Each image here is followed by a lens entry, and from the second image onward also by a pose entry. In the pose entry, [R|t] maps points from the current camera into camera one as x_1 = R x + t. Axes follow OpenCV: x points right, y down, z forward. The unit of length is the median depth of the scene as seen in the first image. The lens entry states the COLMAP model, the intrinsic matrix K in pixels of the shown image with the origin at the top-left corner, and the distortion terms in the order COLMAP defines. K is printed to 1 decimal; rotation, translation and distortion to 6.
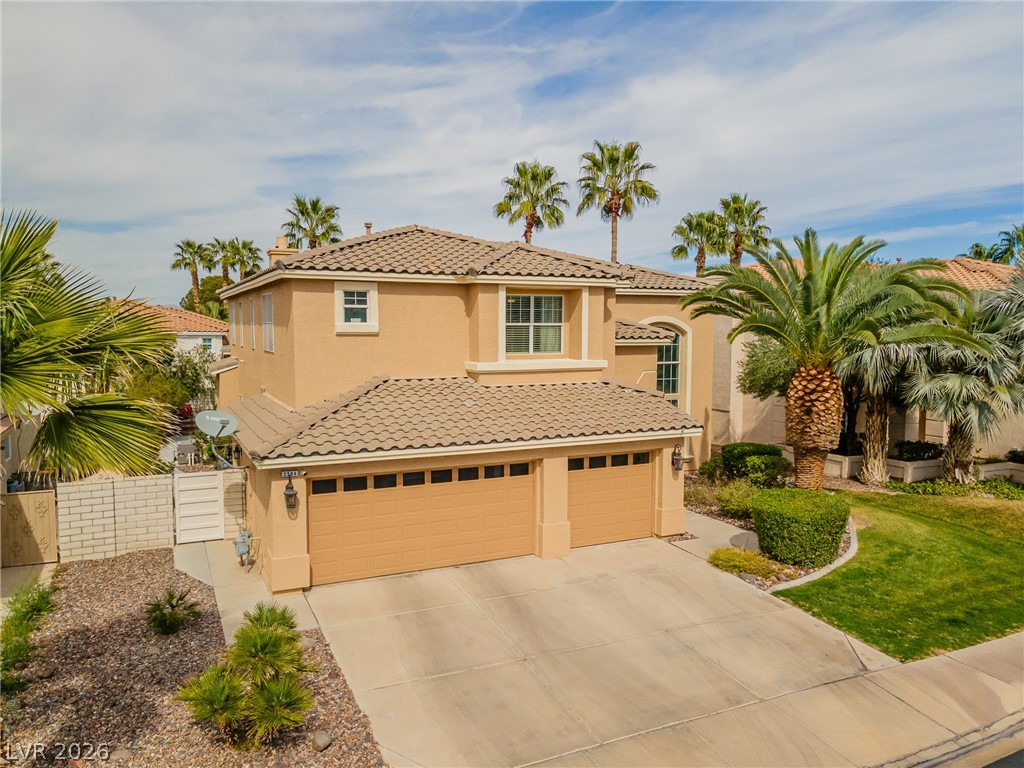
lens RADIAL K [[750.4, 0, 508.9], [0, 750.4, 396.9], [0, 0, 1]] dist [0.002300, 0.069385]
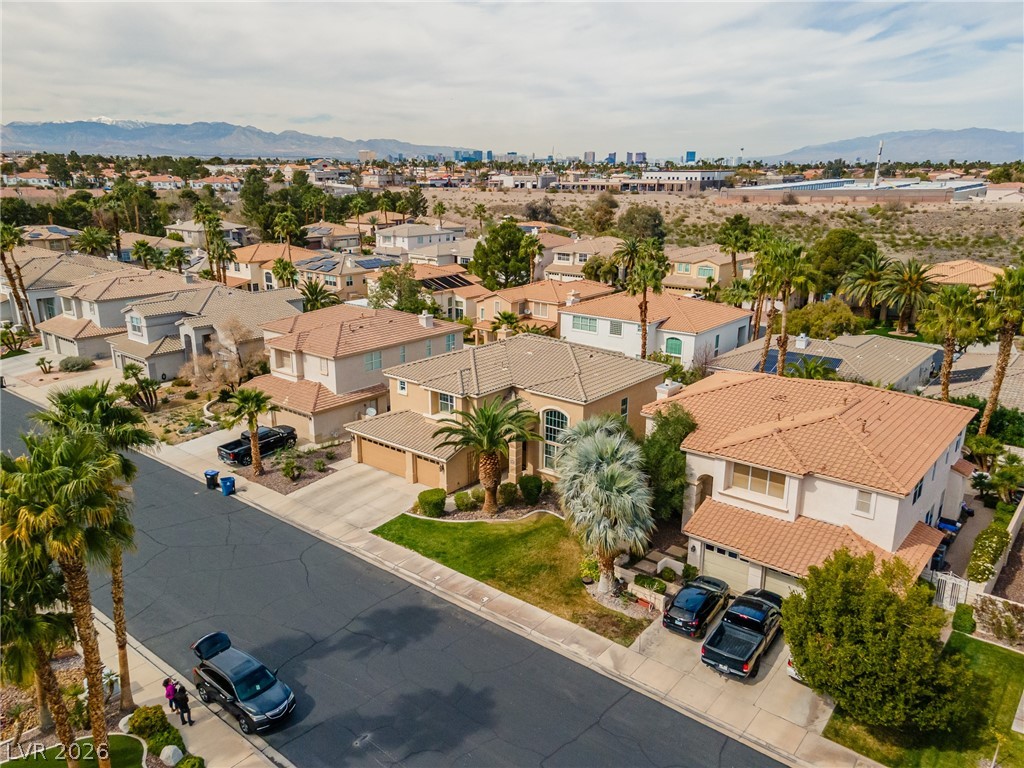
lens RADIAL K [[751.9, 0, 511.9], [0, 751.9, 400.3], [0, 0, 1]] dist [0.007401, 0.077035]
pose [[0.431260, 0.265354, -0.862324, 2.654849], [-0.088388, 0.963600, 0.252314, -0.876258], [0.897888, -0.032594, 0.439016, 0.023846]]
